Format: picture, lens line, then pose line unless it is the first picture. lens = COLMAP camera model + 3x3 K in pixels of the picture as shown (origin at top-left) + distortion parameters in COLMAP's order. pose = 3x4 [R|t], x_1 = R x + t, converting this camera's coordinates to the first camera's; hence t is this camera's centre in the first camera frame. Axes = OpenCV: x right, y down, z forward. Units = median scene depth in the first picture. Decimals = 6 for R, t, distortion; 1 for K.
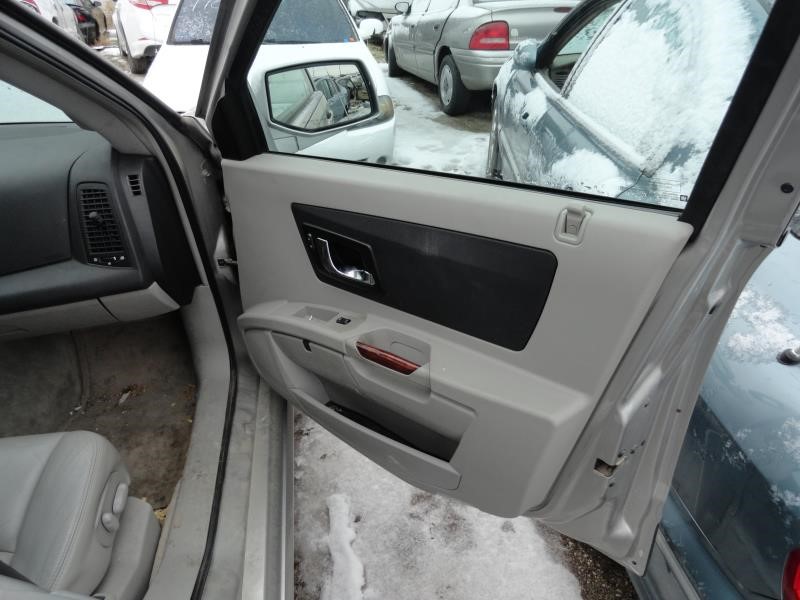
lens RADIAL K [[552.2, 0, 400.2], [0, 552.2, 300.5], [0, 0, 1]] dist [0.005264, -0.001592]
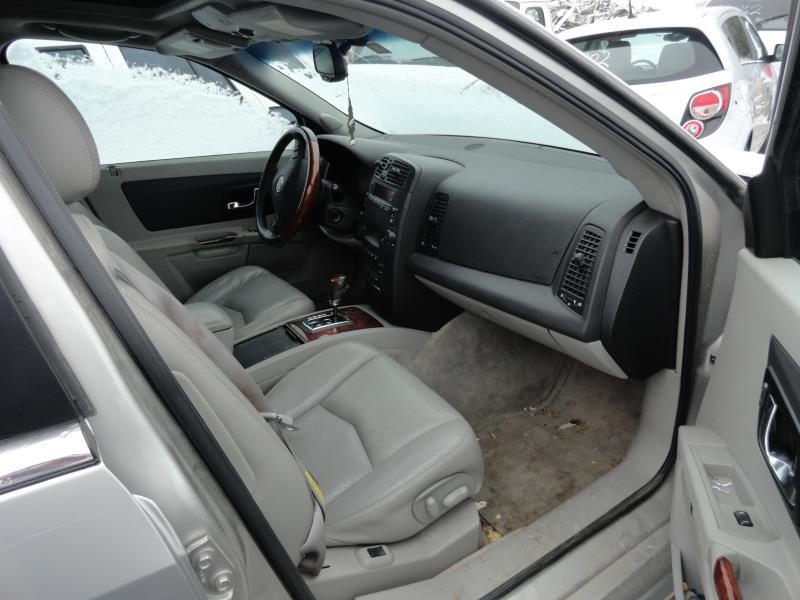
lens RADIAL K [[552.2, 0, 400.1], [0, 552.2, 299.2], [0, 0, 1]] dist [0.005264, -0.001592]
pose [[0.401877, 0.402440, -0.822519, 0.170652], [-0.448378, 0.869678, 0.206440, -0.142082], [0.798406, 0.285836, 0.529949, 0.217950]]
